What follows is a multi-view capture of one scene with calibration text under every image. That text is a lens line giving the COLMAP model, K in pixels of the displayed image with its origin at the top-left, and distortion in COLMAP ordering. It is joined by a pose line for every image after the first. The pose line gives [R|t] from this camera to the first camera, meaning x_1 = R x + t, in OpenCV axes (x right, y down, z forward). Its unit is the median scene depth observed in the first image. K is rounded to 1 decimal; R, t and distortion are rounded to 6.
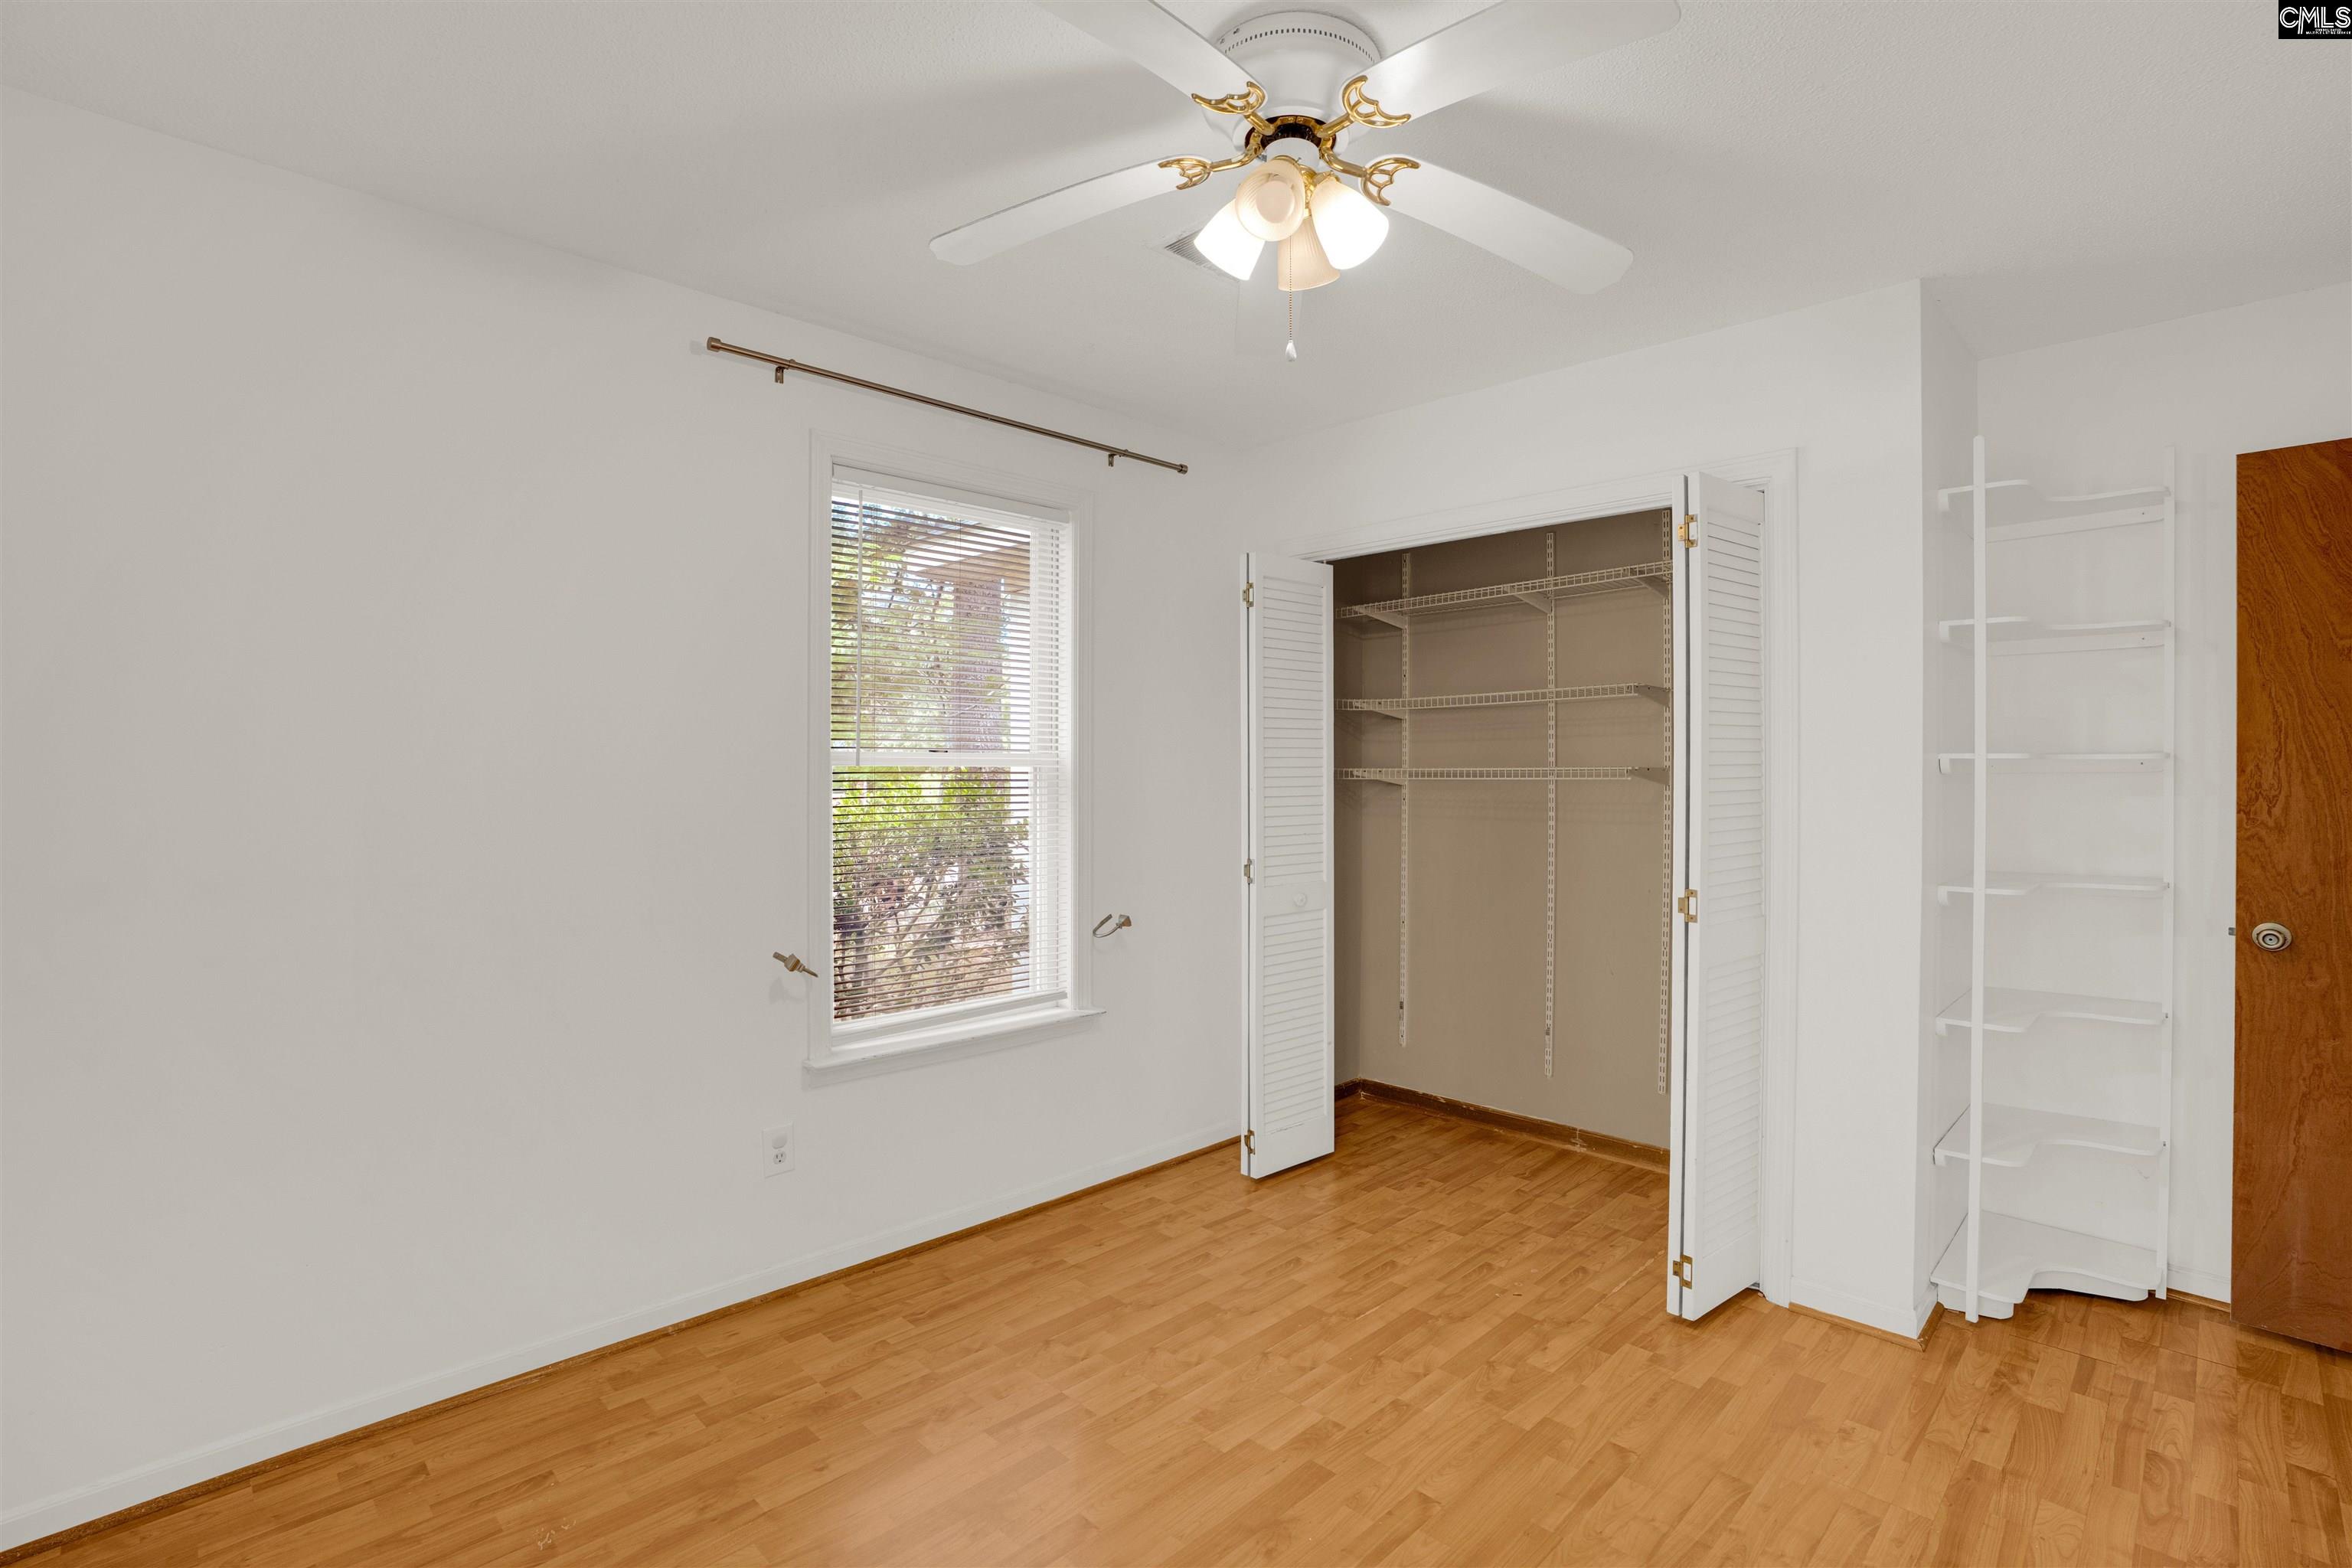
lens RADIAL K [[1111.7, 0, 1170.6], [0, 1111.7, 775.6], [0, 0, 1]] dist [-0.065050, 0.025739]
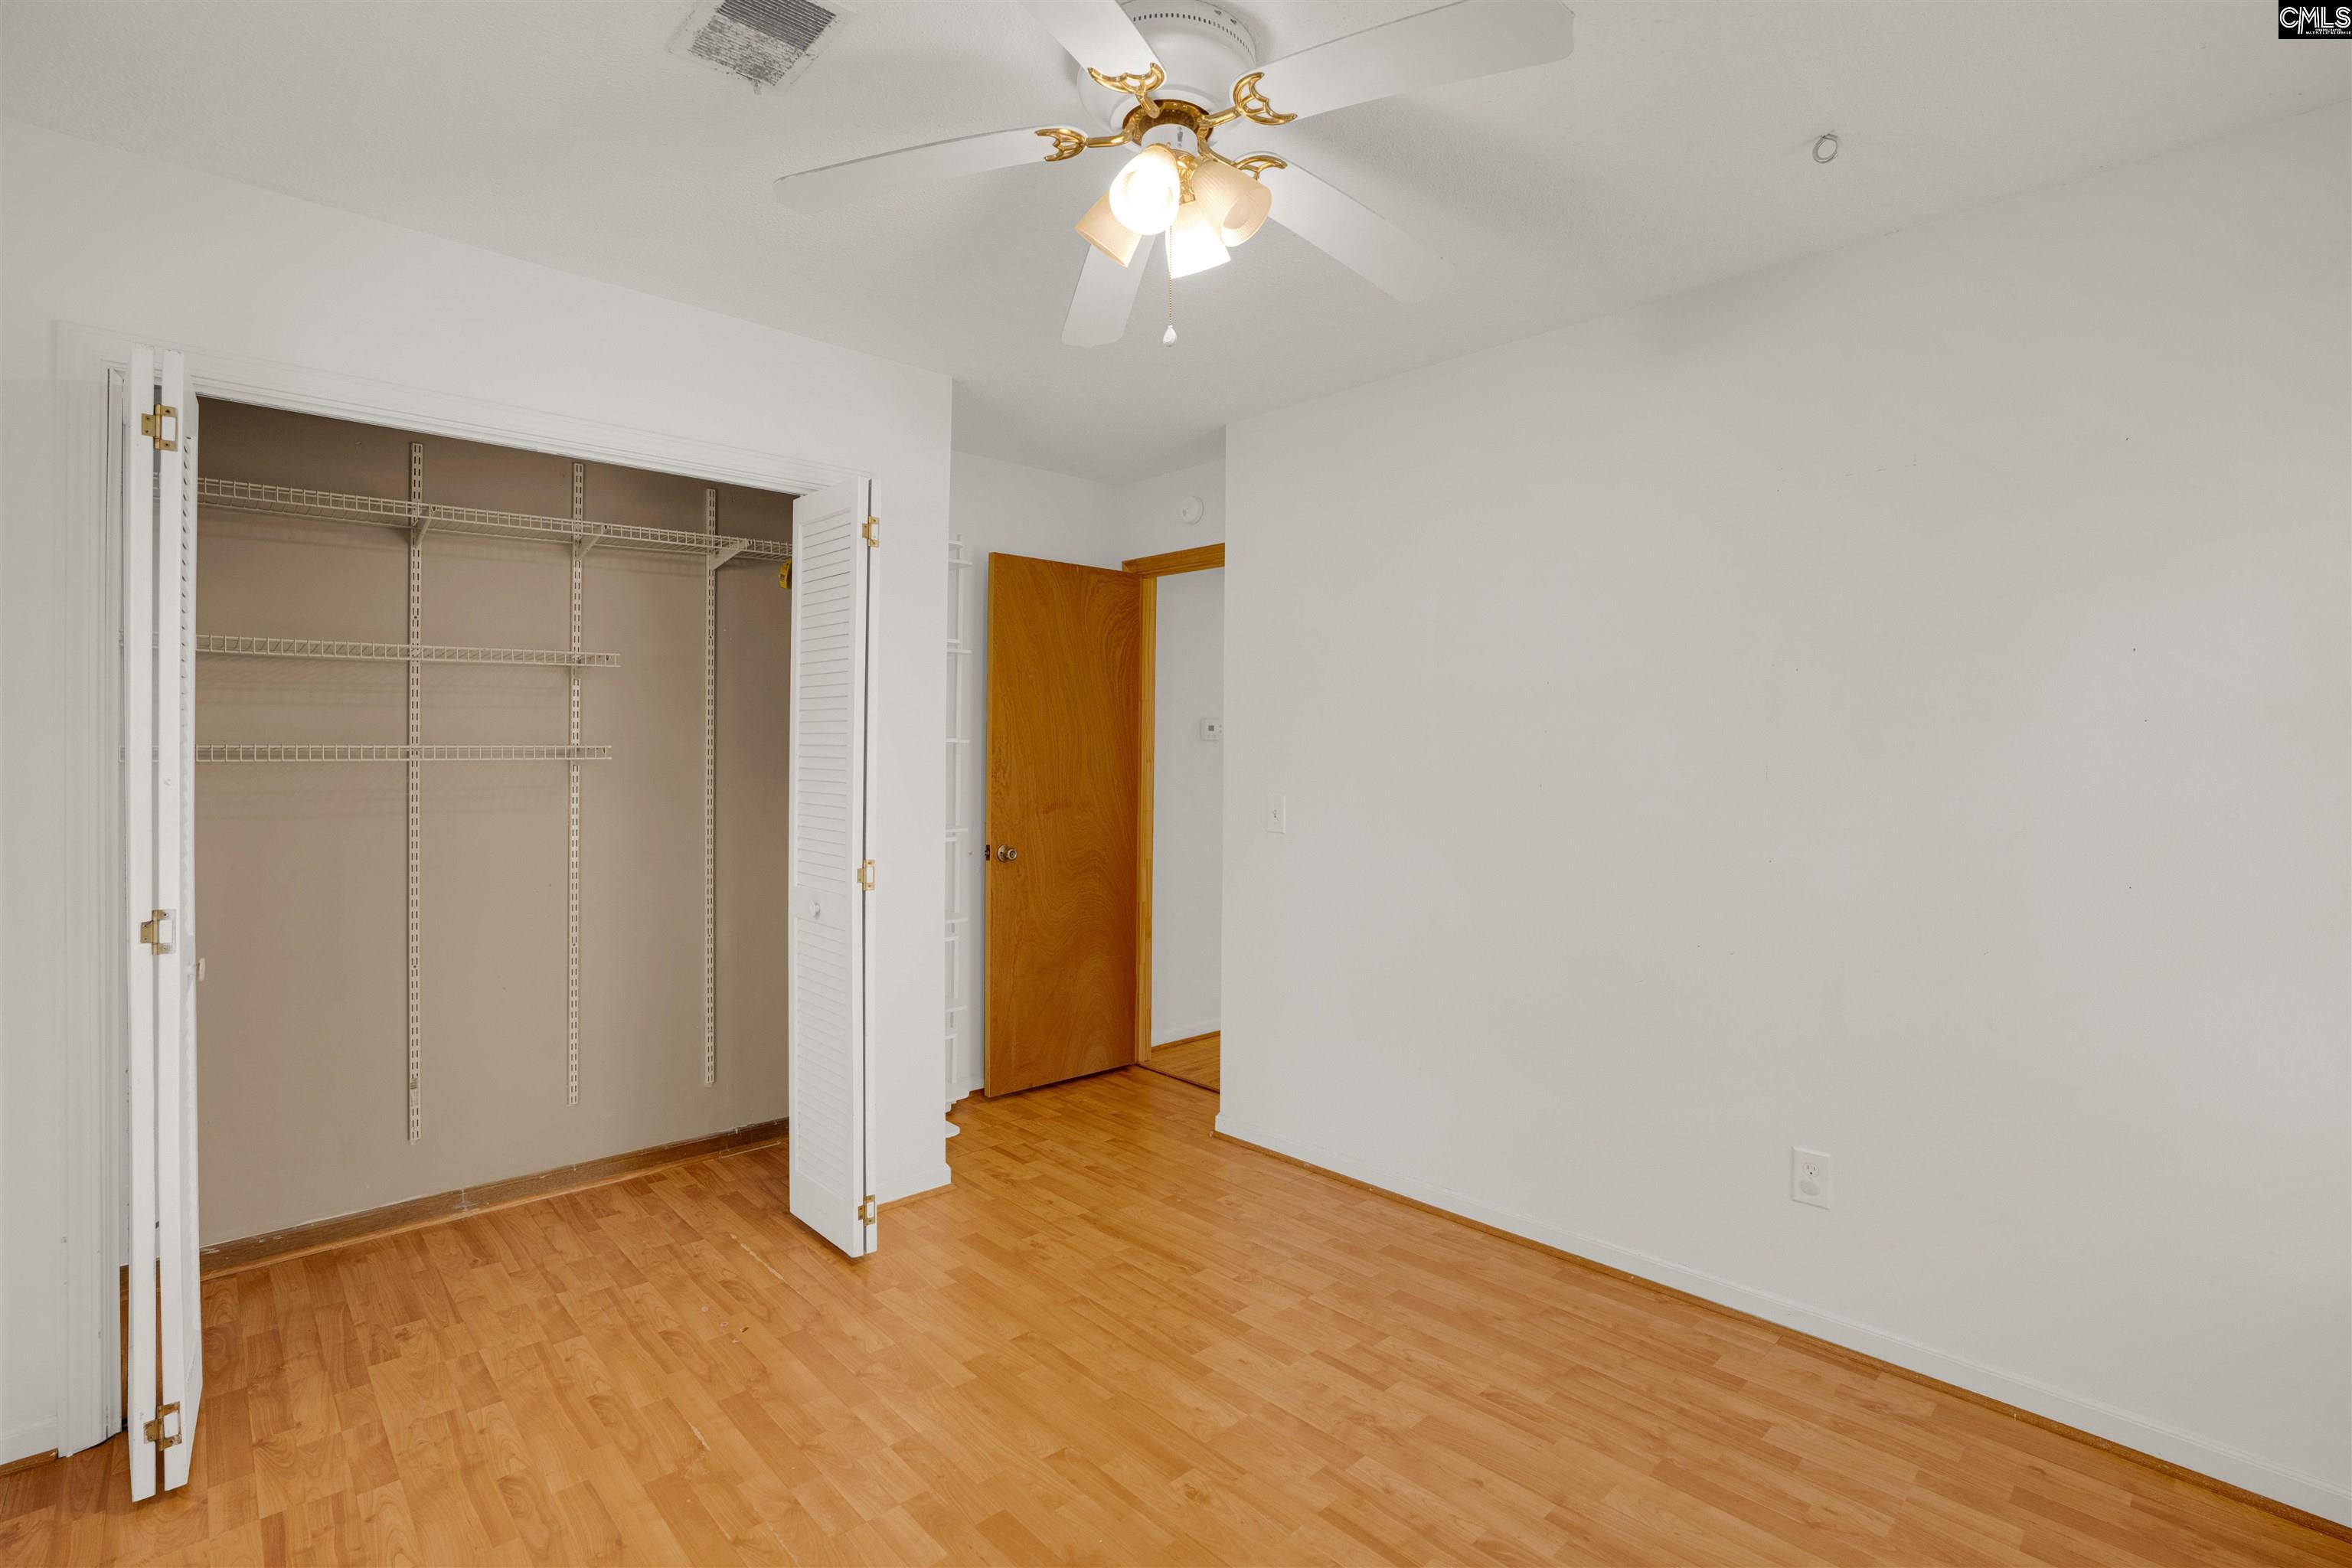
lens RADIAL K [[1111.7, 0, 1170.6], [0, 1111.7, 775.6], [0, 0, 1]] dist [-0.065050, 0.025739]
pose [[0.006748, -0.020285, 0.999771, -0.607364], [-0.000225, 0.999794, 0.020287, -0.001442], [-0.999977, -0.000362, 0.006742, 0.682825]]
